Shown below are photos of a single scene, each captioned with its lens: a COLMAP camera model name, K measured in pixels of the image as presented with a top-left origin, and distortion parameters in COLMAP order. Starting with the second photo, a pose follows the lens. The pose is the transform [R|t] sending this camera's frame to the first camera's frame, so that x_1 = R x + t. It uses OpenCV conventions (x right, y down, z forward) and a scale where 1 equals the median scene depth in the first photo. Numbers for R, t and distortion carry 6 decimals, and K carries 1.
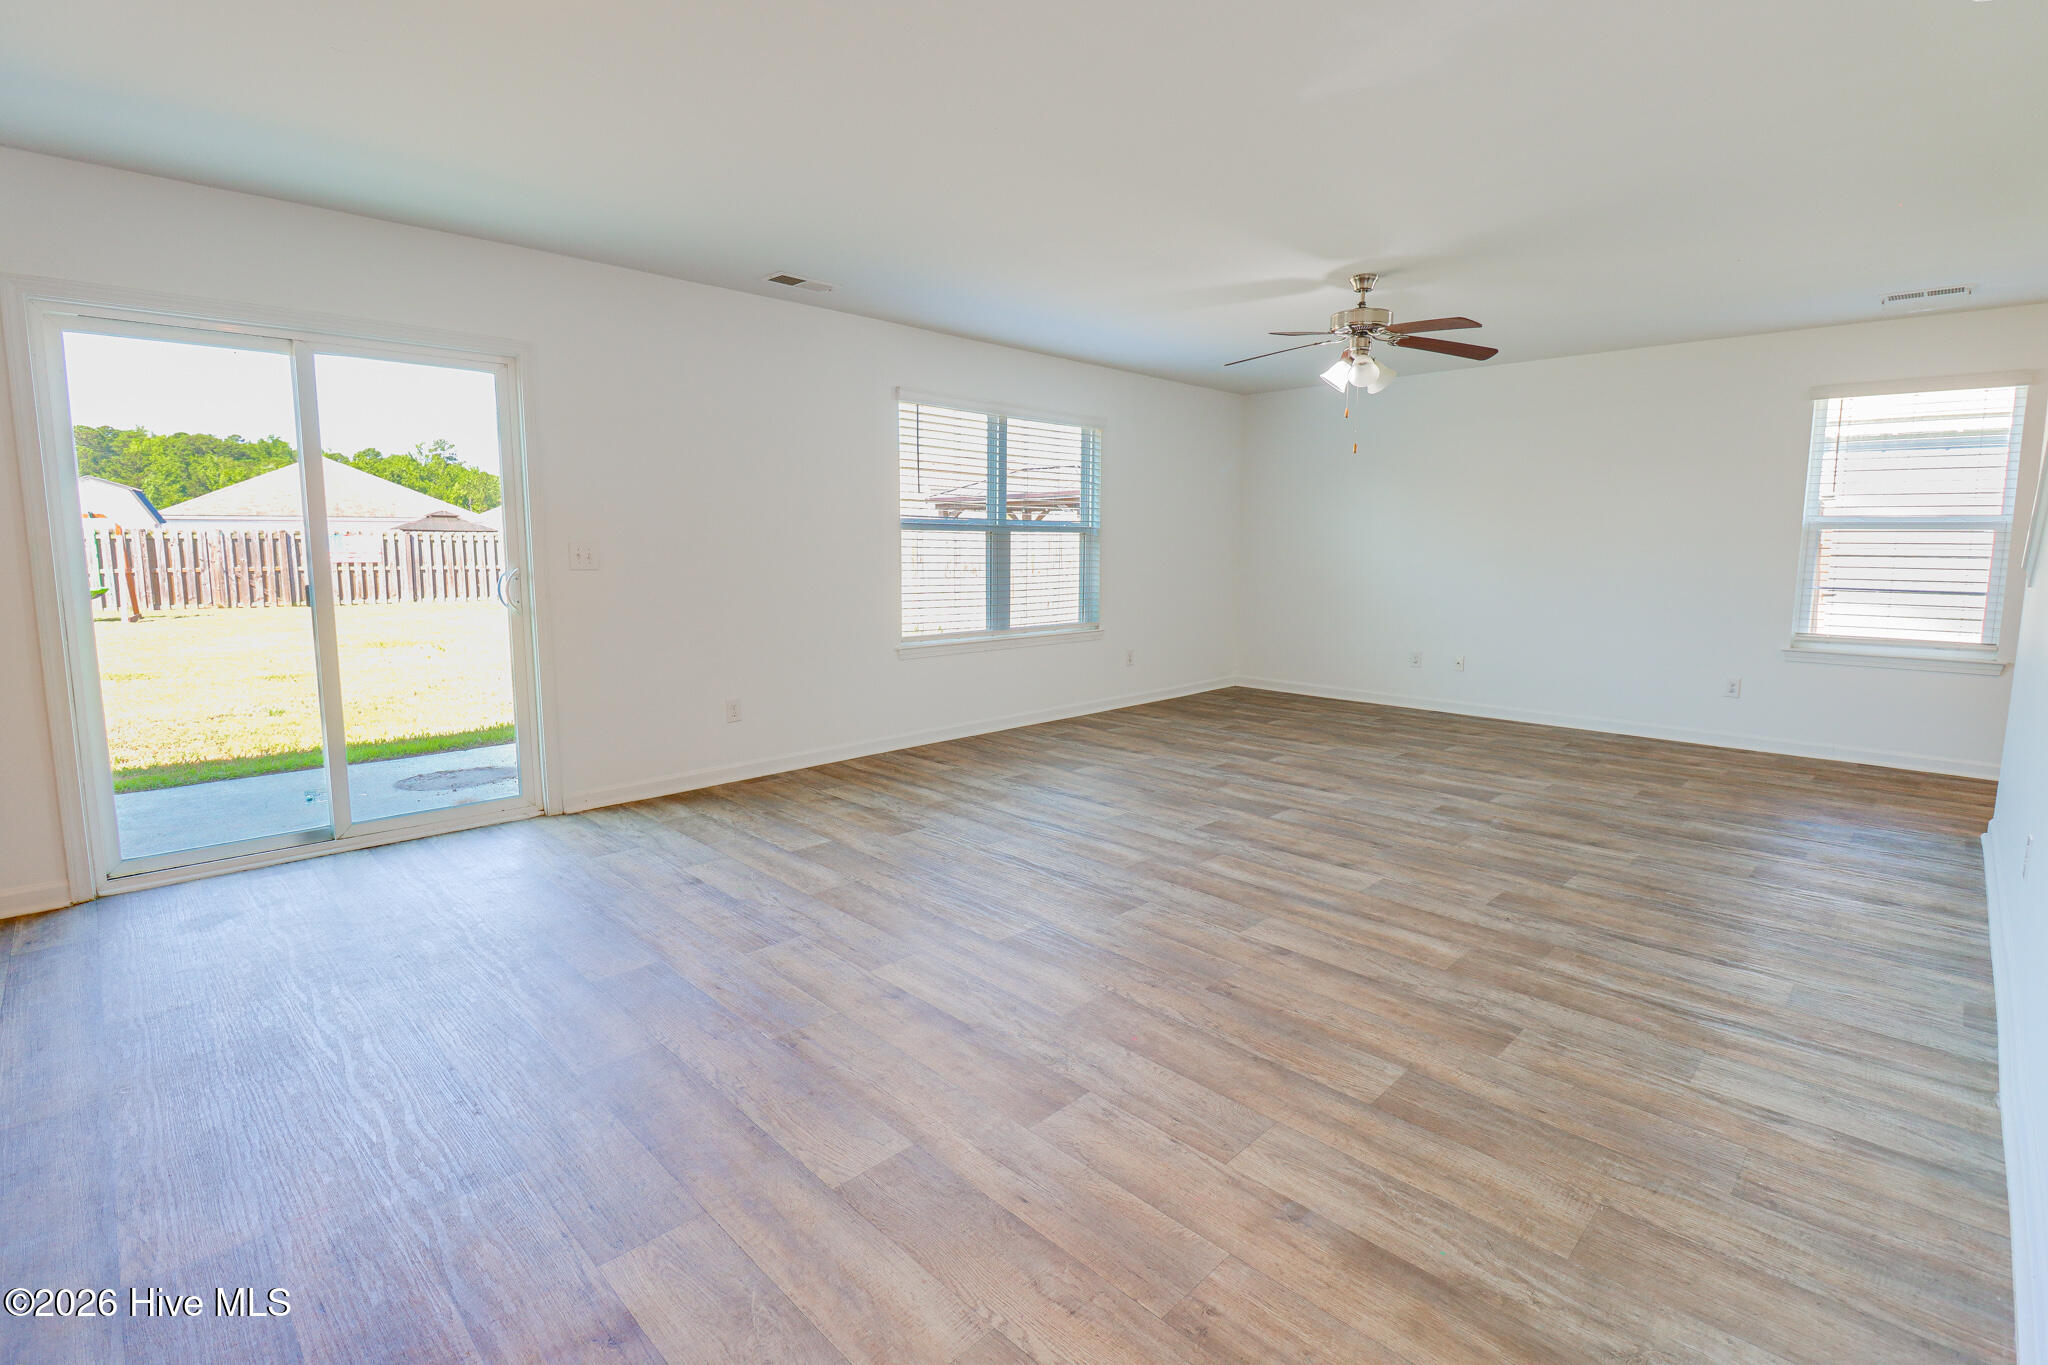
lens RADIAL K [[947.5, 0, 1023.5], [0, 947.5, 660.8], [0, 0, 1]] dist [-0.002561, -0.012509]
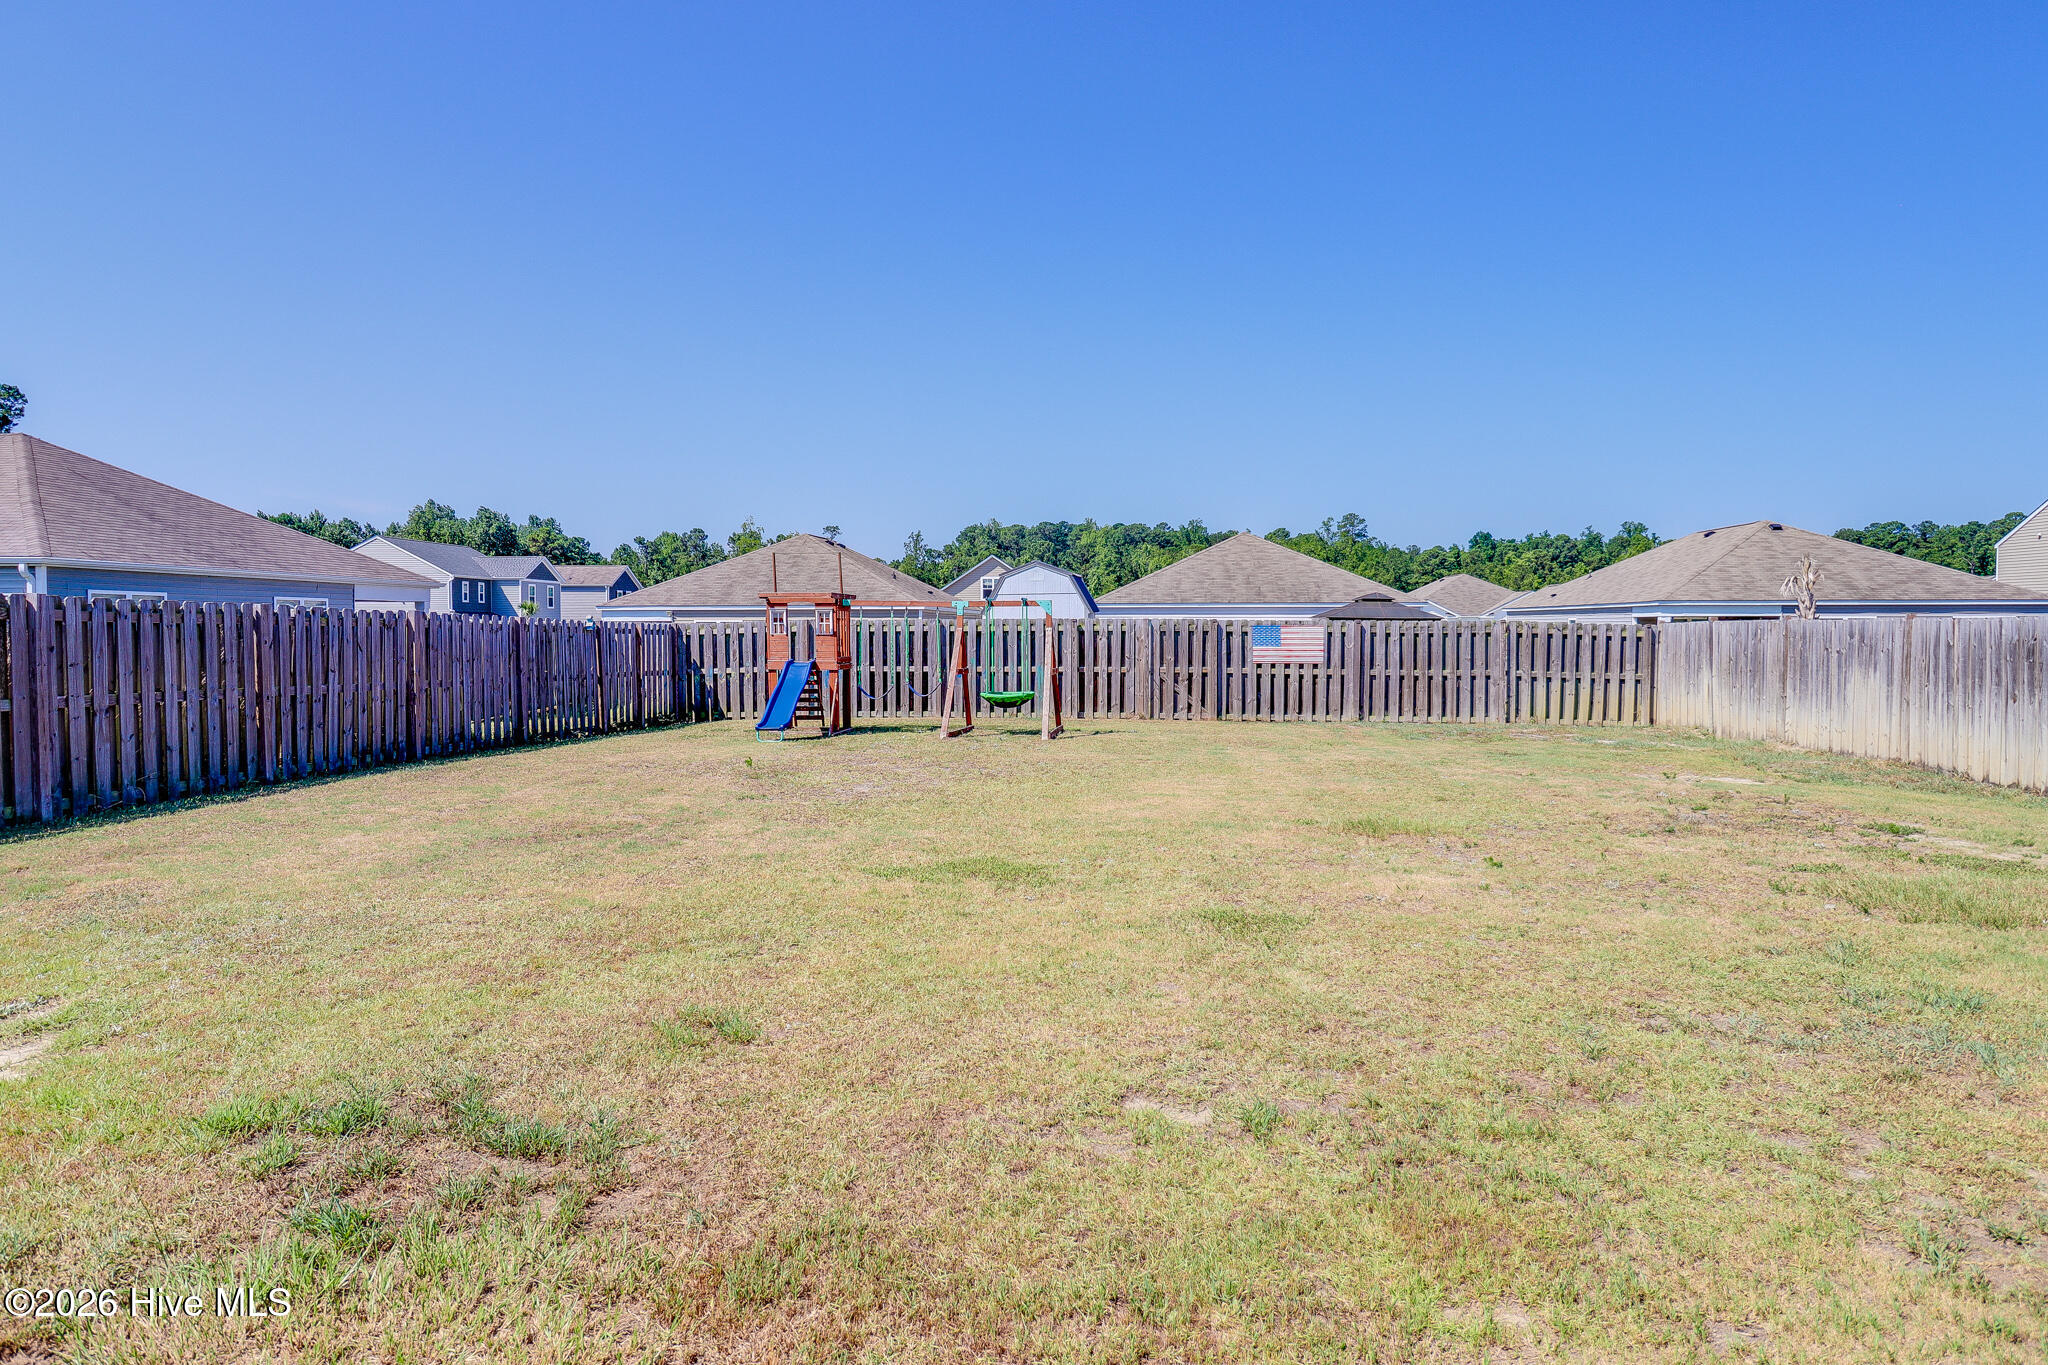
lens RADIAL K [[947.5, 0, 1023.5], [0, 947.5, 660.8], [0, 0, 1]] dist [-0.002561, -0.012509]
pose [[0.679996, 0.023991, -0.732823, -0.314010], [-0.088510, 0.994841, -0.049561, -0.051761], [0.727854, 0.098564, 0.678611, 0.353024]]
